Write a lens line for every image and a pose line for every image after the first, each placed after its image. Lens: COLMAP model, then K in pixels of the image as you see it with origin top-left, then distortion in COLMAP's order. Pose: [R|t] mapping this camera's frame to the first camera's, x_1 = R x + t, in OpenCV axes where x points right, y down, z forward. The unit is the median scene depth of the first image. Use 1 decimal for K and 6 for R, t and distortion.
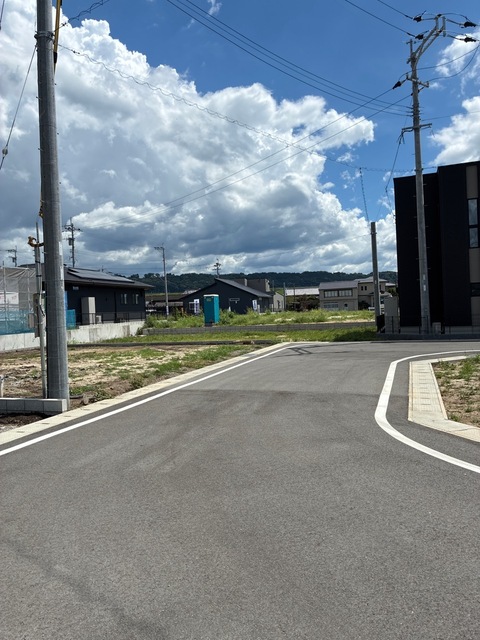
lens RADIAL K [[490.1, 0, 240.0], [0, 490.1, 320.0], [0, 0, 1]] dist [0.028691, -0.047657]
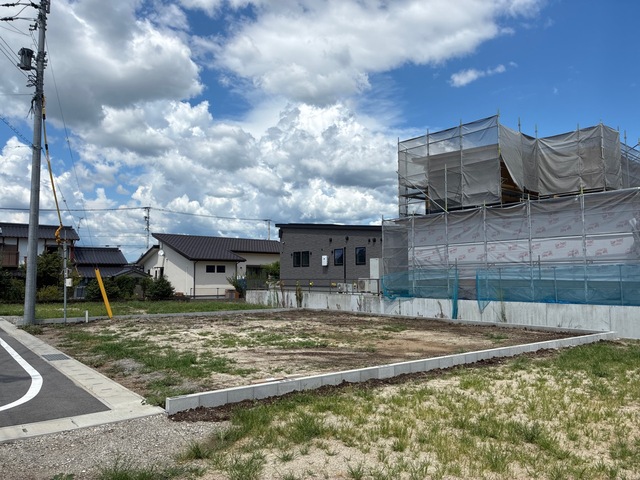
lens RADIAL K [[490.1, 0, 320.0], [0, 490.1, 240.0], [0, 0, 1]] dist [0.028691, -0.047657]
pose [[-0.531867, -0.029075, -0.846329, 0.155256], [0.001937, 0.999366, -0.035550, -0.020115], [0.846826, -0.020547, -0.531473, 0.704791]]
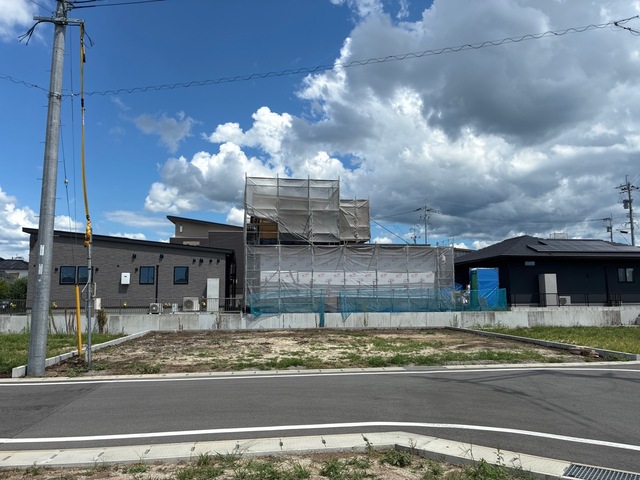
lens RADIAL K [[490.1, 0, 320.0], [0, 490.1, 240.0], [0, 0, 1]] dist [0.028691, -0.047657]
pose [[0.437784, -0.060708, -0.897028, 0.257457], [-0.030328, 0.996153, -0.082218, -0.020672], [0.898568, 0.063198, 0.434259, 0.249861]]
